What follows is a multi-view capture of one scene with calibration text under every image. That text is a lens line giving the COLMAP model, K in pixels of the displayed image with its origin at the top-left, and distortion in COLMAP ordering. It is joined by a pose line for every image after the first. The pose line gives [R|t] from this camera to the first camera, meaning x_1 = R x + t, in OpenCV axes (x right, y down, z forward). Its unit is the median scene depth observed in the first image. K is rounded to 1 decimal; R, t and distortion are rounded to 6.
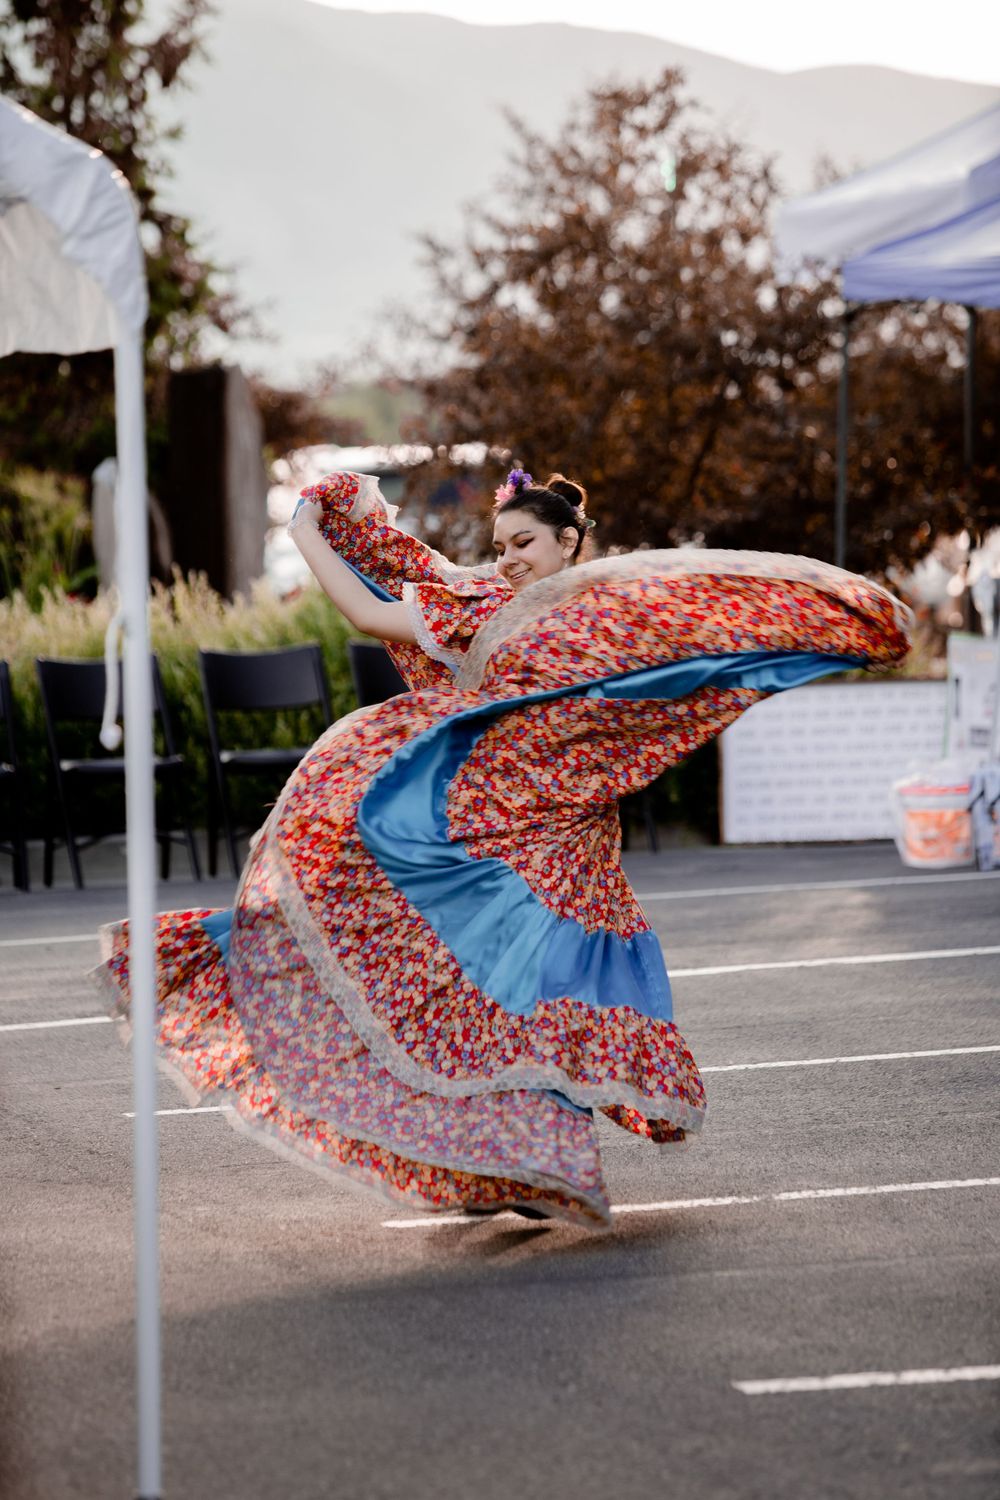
lens RADIAL K [[7914.5, 0, 500.7], [0, 7914.5, 750.4], [0, 0, 1]] dist [0.836967, 0.000000]
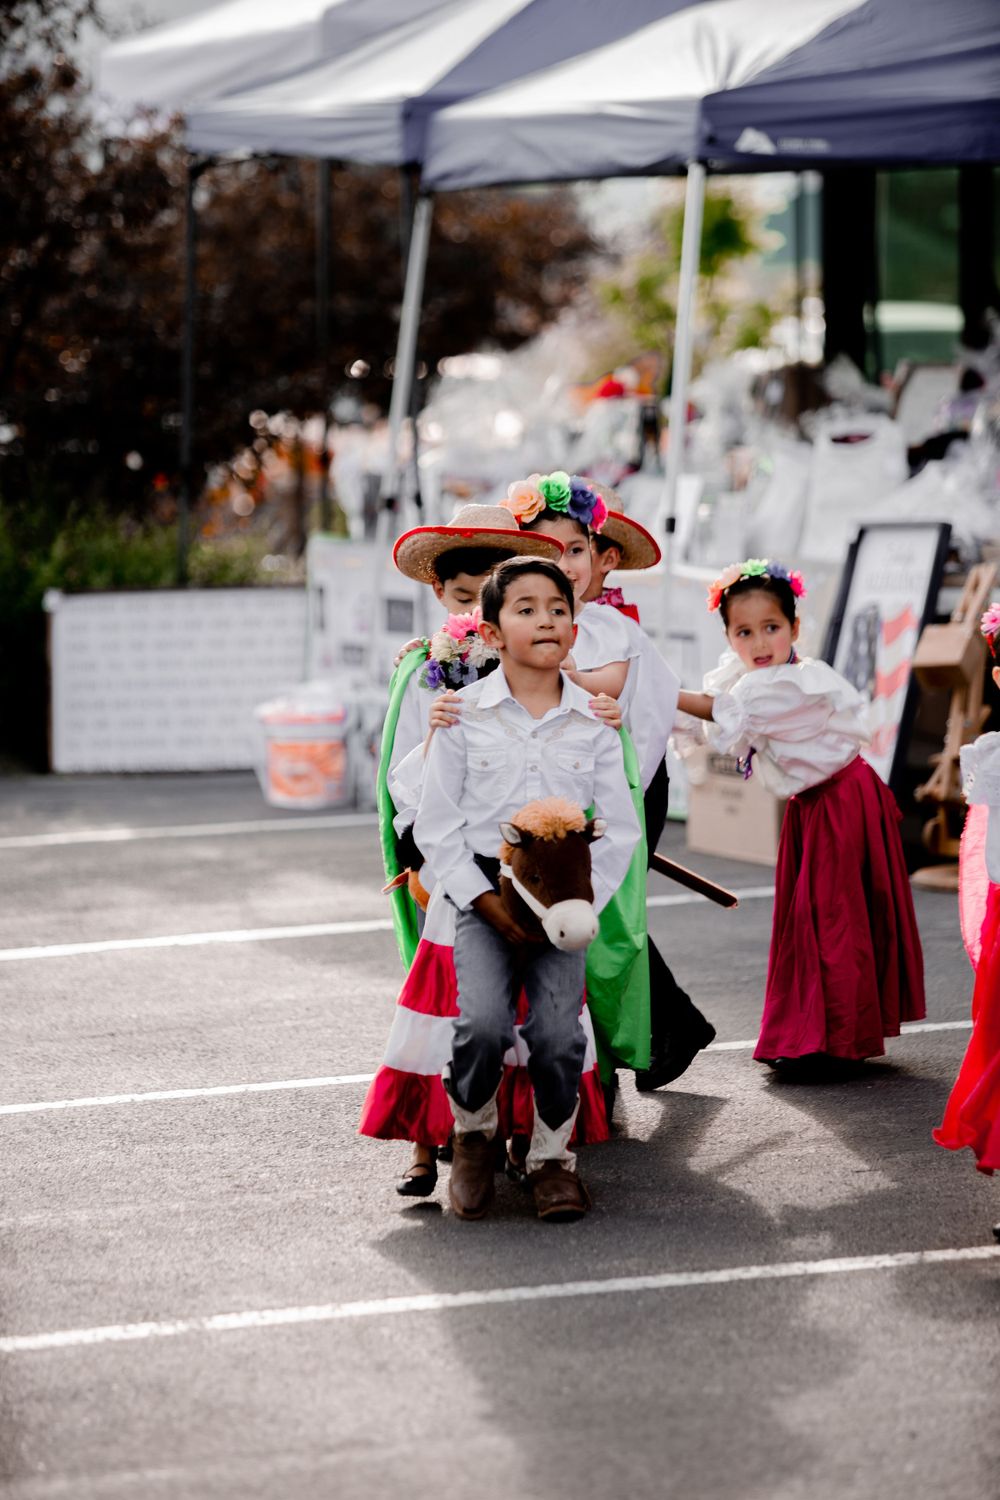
lens RADIAL K [[7482.0, 0, 499.6], [0, 7482.0, 746.7], [0, 0, 1]] dist [1.193809, 0.000000]
pose [[0.995089, 0.007332, 0.098717, -0.005049], [-0.009029, 0.999819, 0.016760, -0.005938], [-0.098576, -0.017569, 0.994974, 0.184711]]
